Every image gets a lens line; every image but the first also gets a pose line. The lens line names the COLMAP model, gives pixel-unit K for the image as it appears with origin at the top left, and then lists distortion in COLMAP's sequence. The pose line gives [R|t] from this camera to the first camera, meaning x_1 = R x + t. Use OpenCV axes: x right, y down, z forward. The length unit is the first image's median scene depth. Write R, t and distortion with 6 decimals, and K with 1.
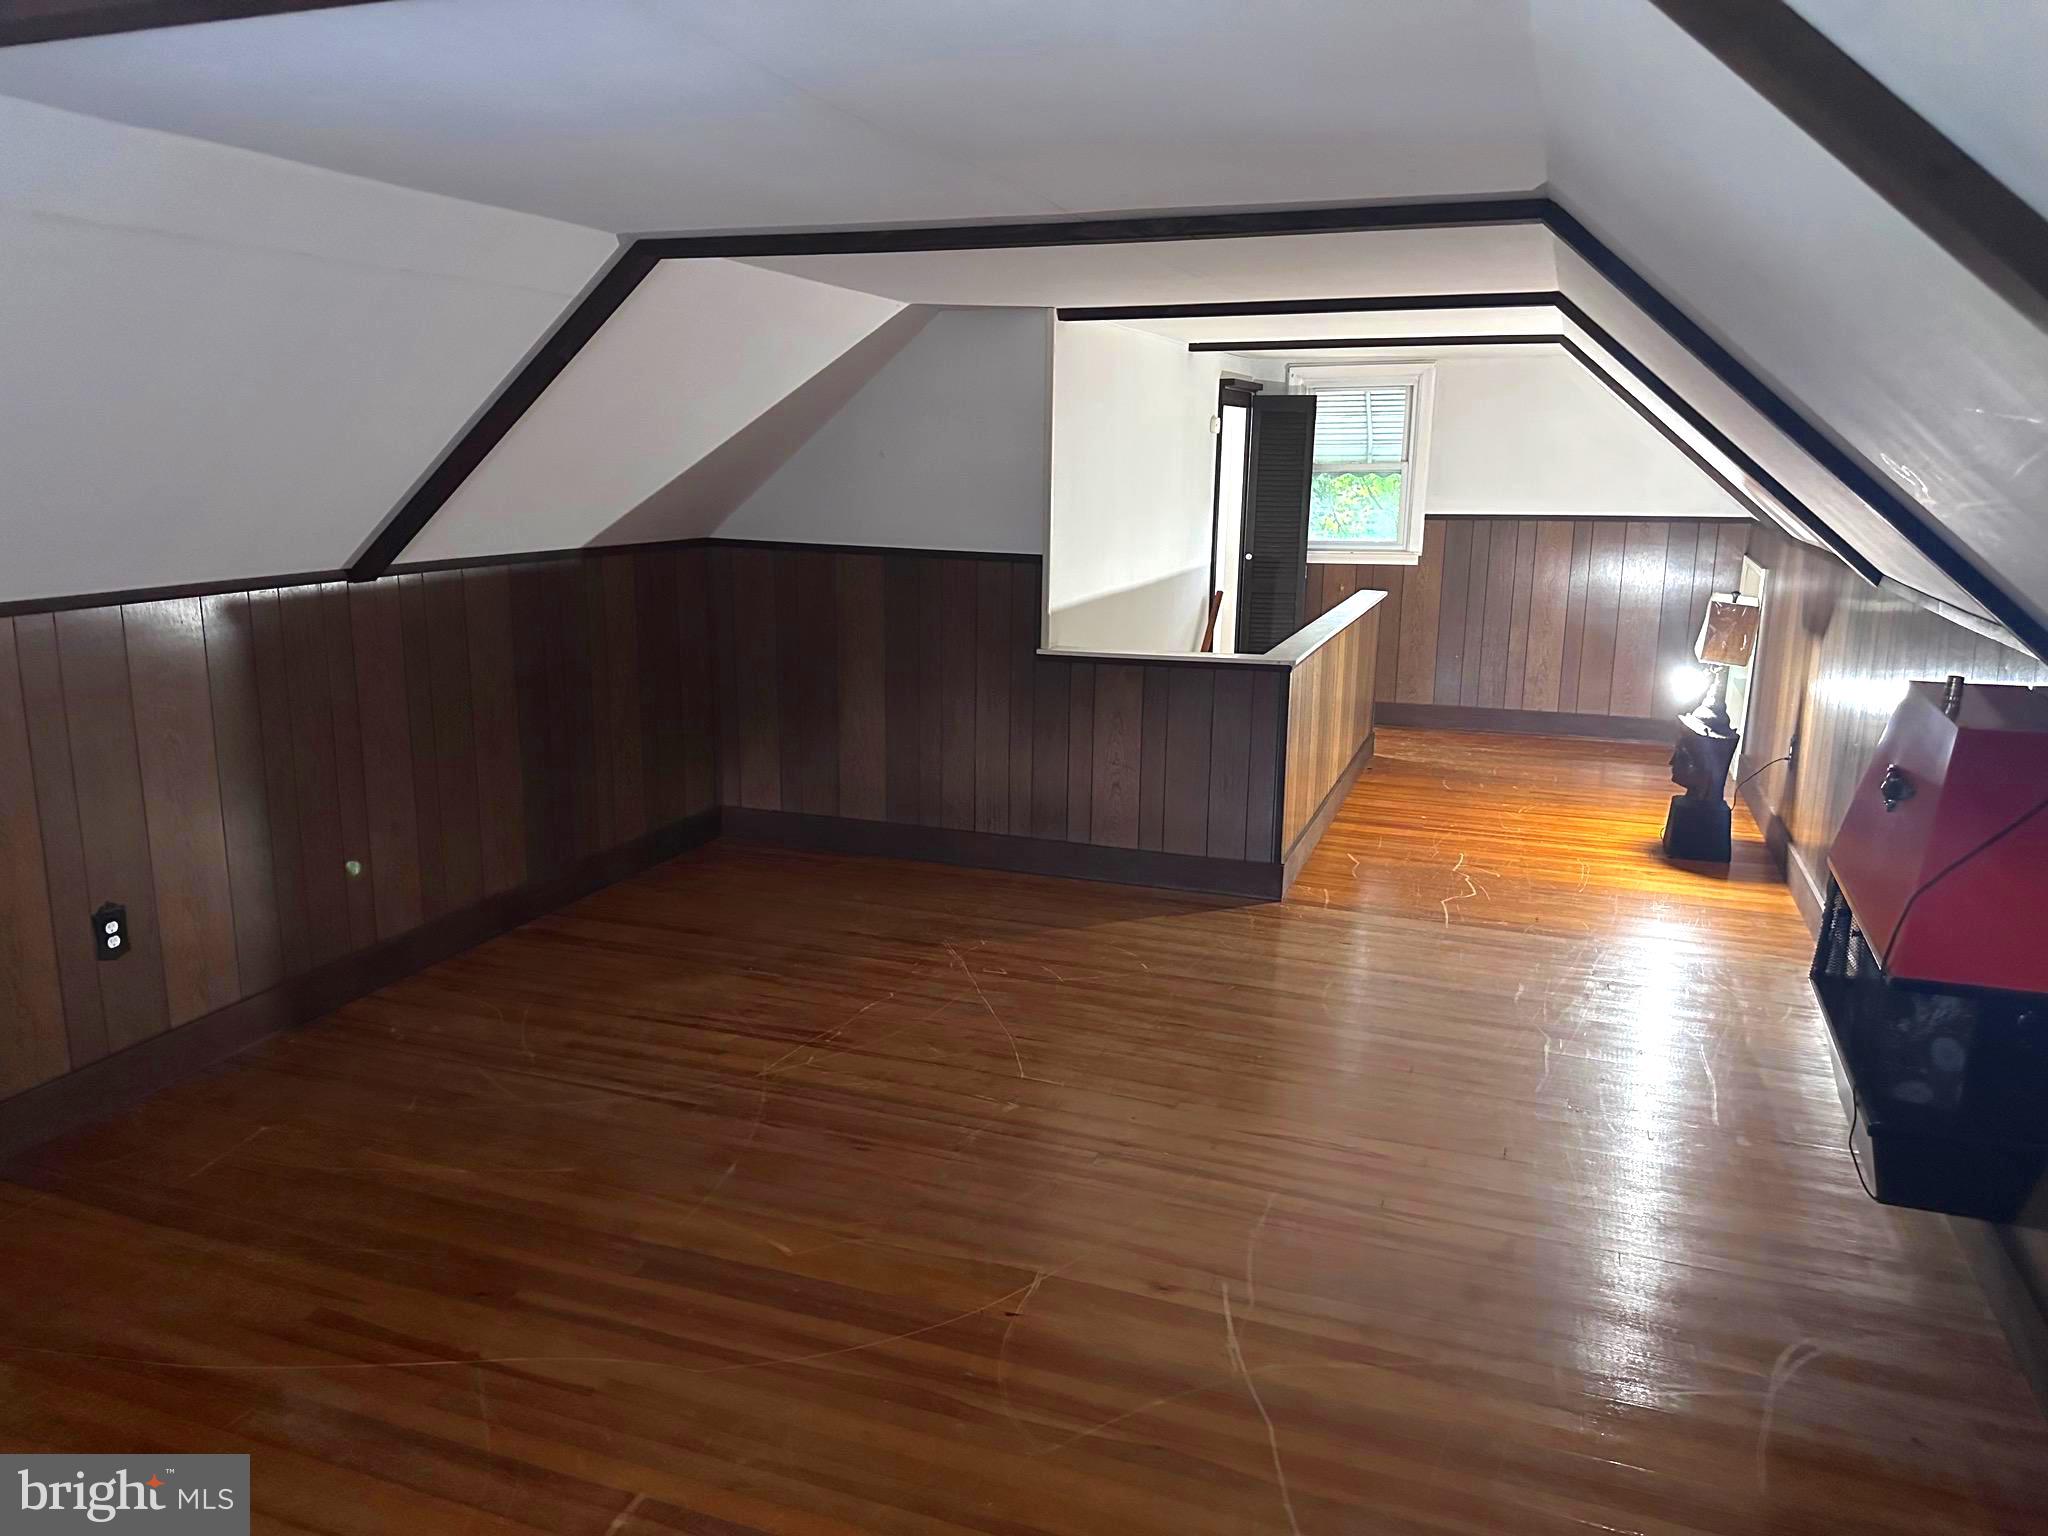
lens RADIAL K [[1430.1, 0, 1024.0], [0, 1430.1, 768.0], [0, 0, 1]] dist [0.190815, -0.321120]
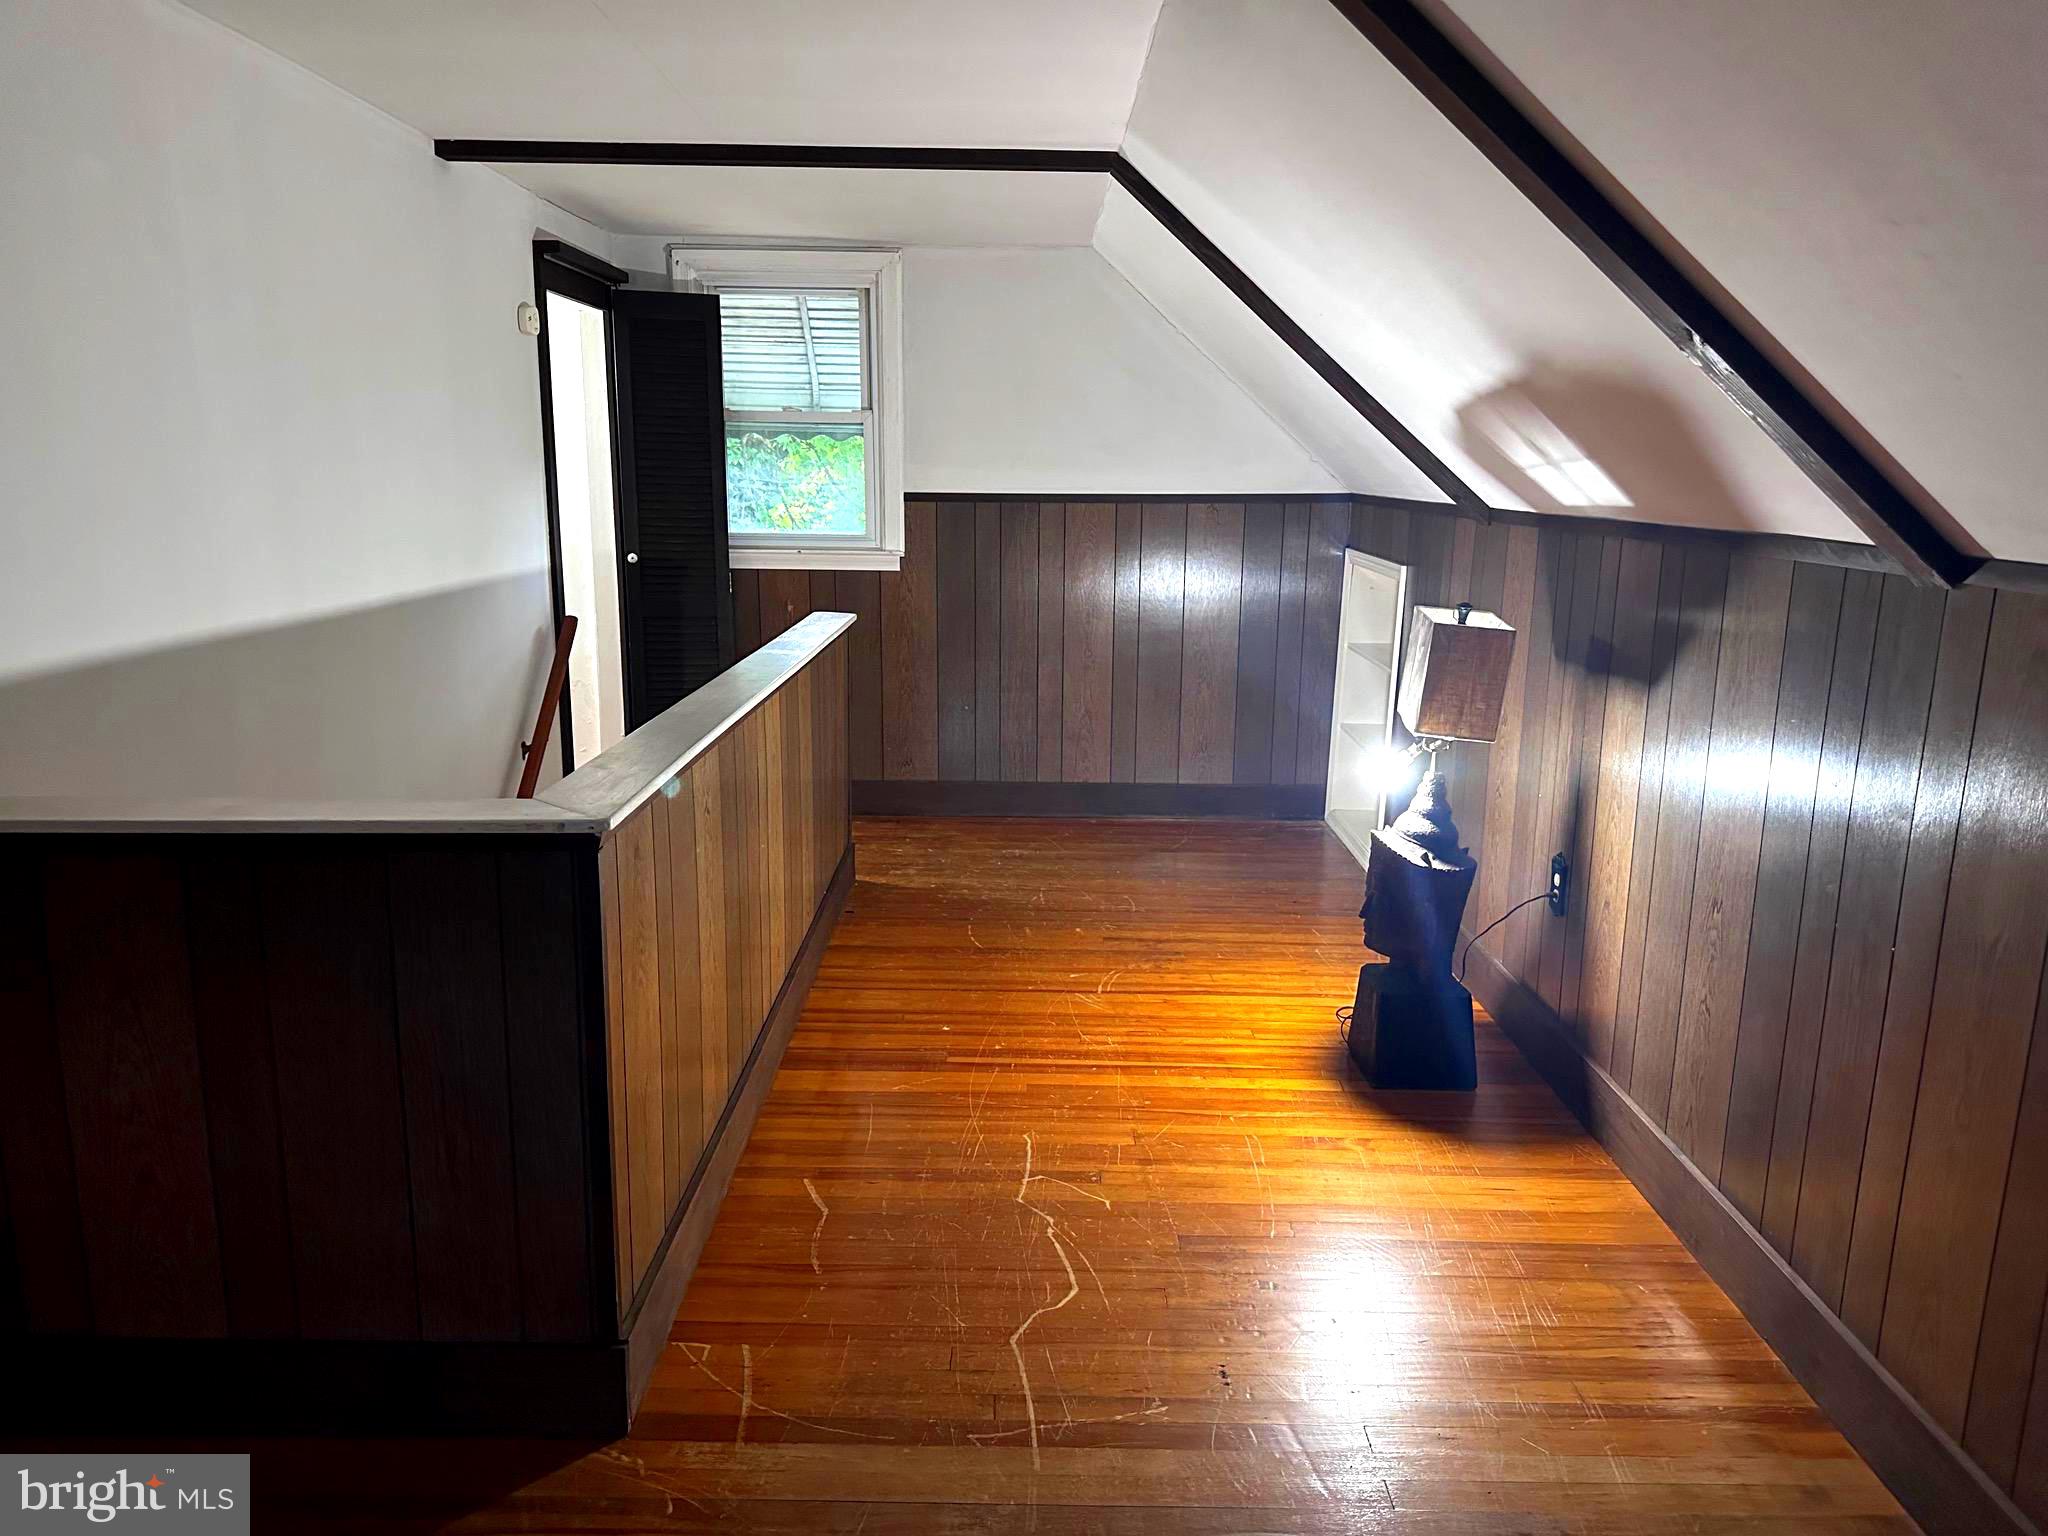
lens RADIAL K [[1430.1, 0, 1024.0], [0, 1430.1, 768.0], [0, 0, 1]] dist [0.190815, -0.321120]
pose [[0.938976, -0.065570, 0.337674, 0.116748], [0.068741, 0.997631, 0.002572, -0.057528], [-0.337043, 0.020797, 0.941260, 0.439249]]
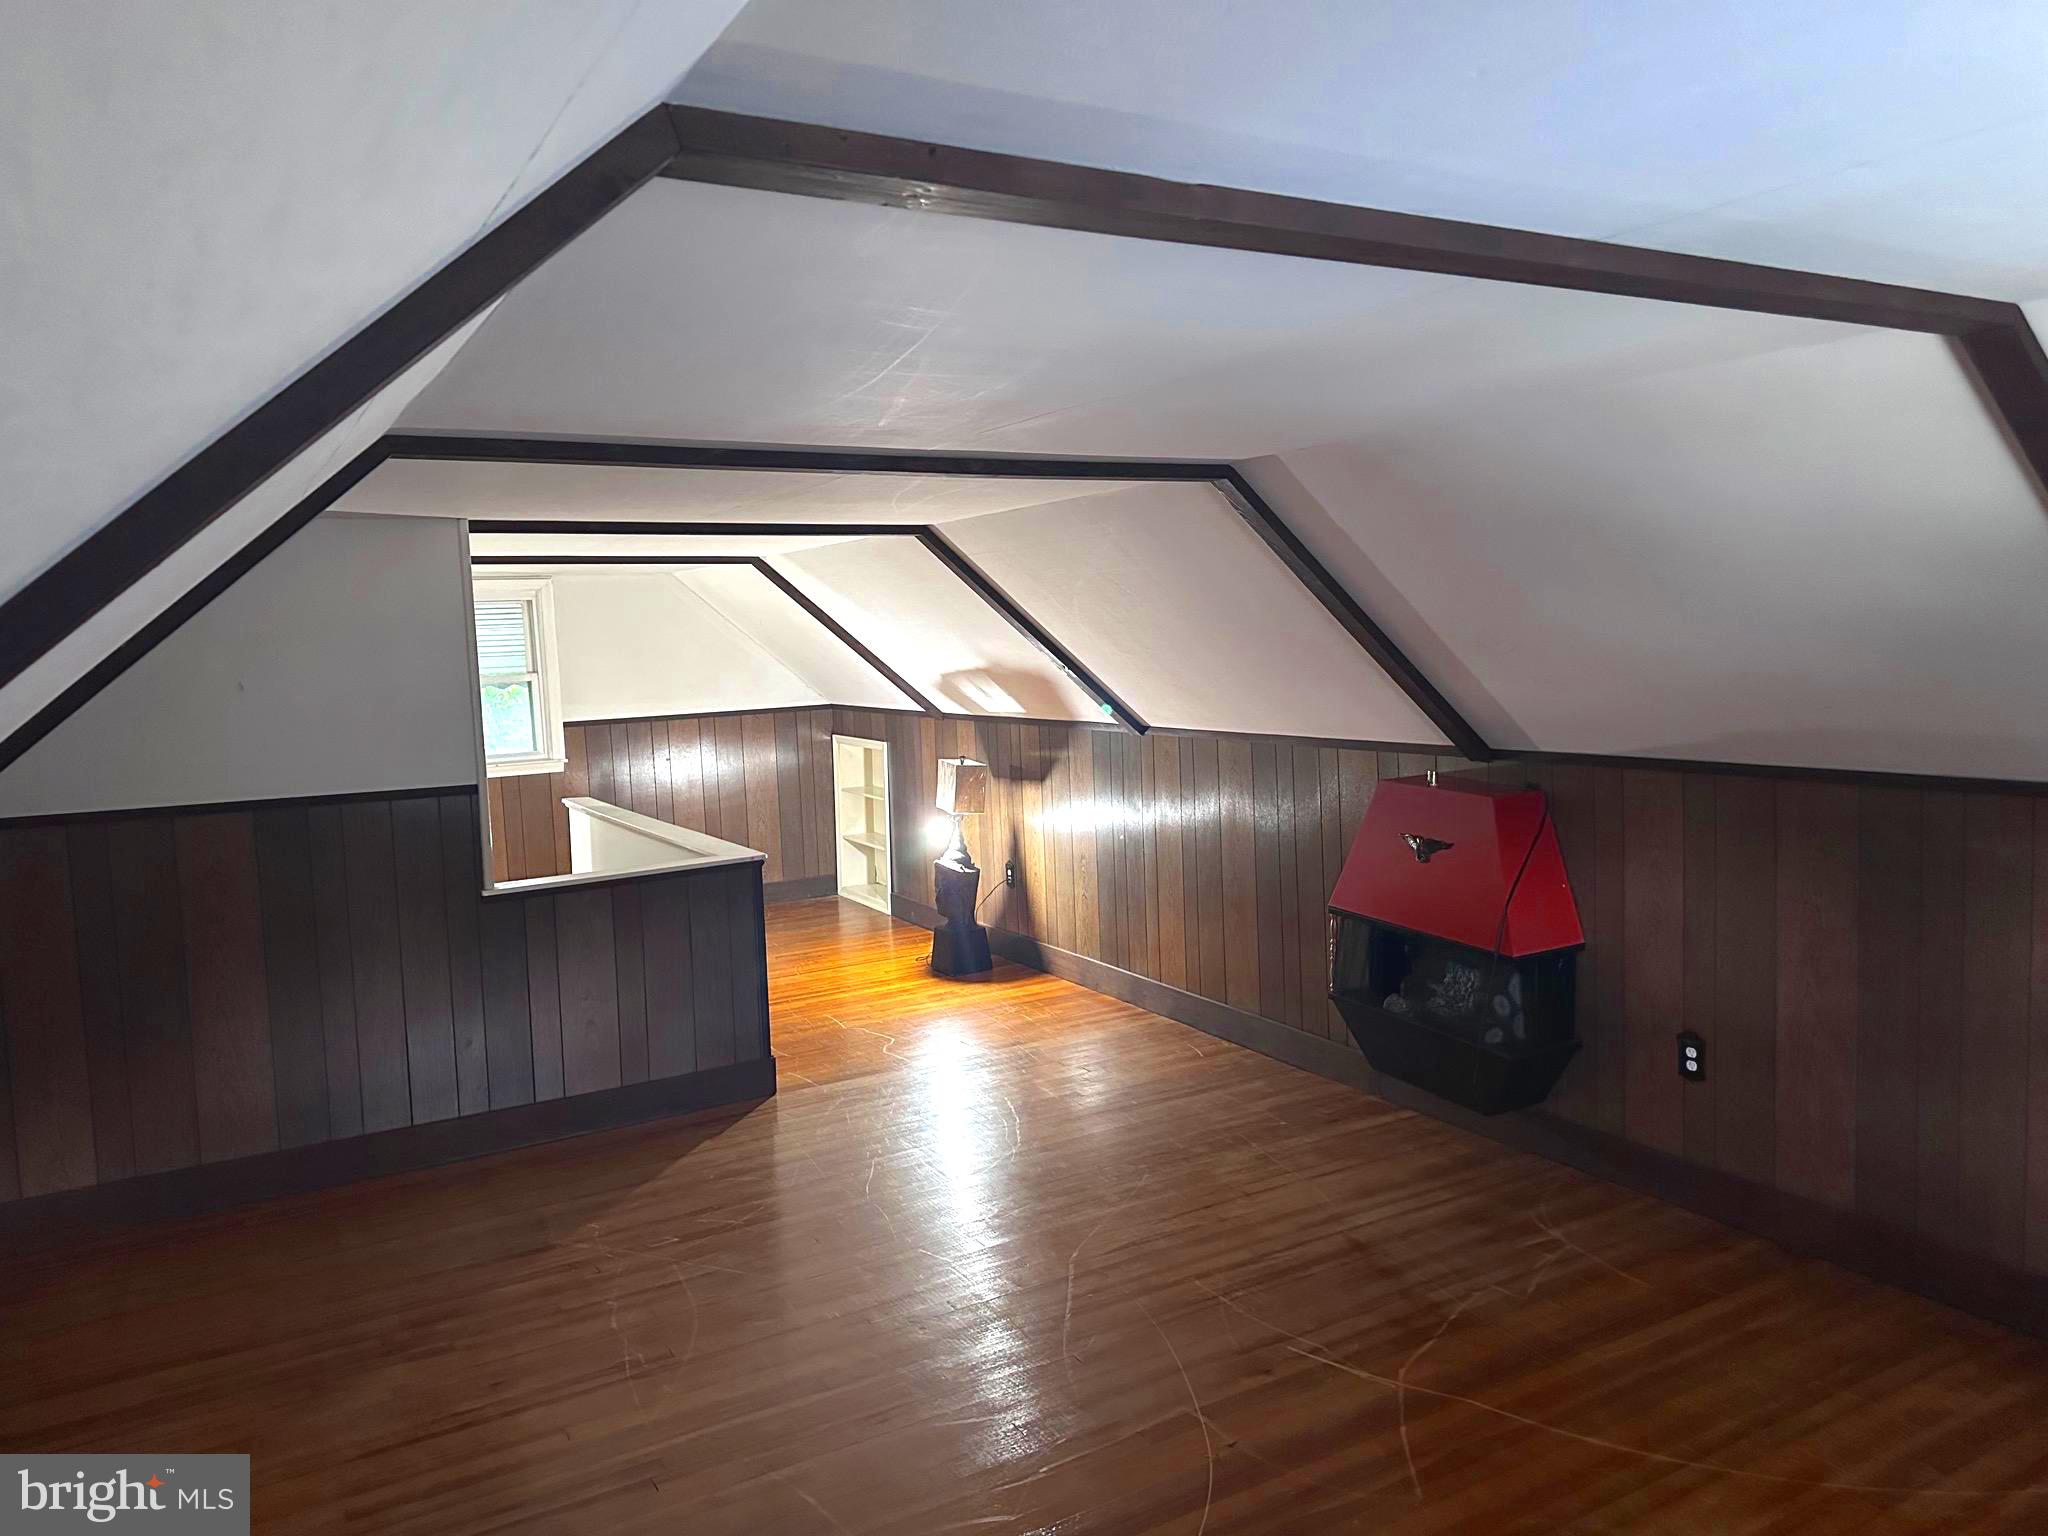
lens RADIAL K [[1432.1, 0, 1024.0], [0, 1432.1, 768.0], [0, 0, 1]] dist [0.052244, -0.063326]
pose [[0.637720, -0.104632, 0.763129, -0.338031], [0.210127, 0.976786, -0.041669, -0.038336], [-0.741053, 0.186927, 0.644902, 0.134151]]
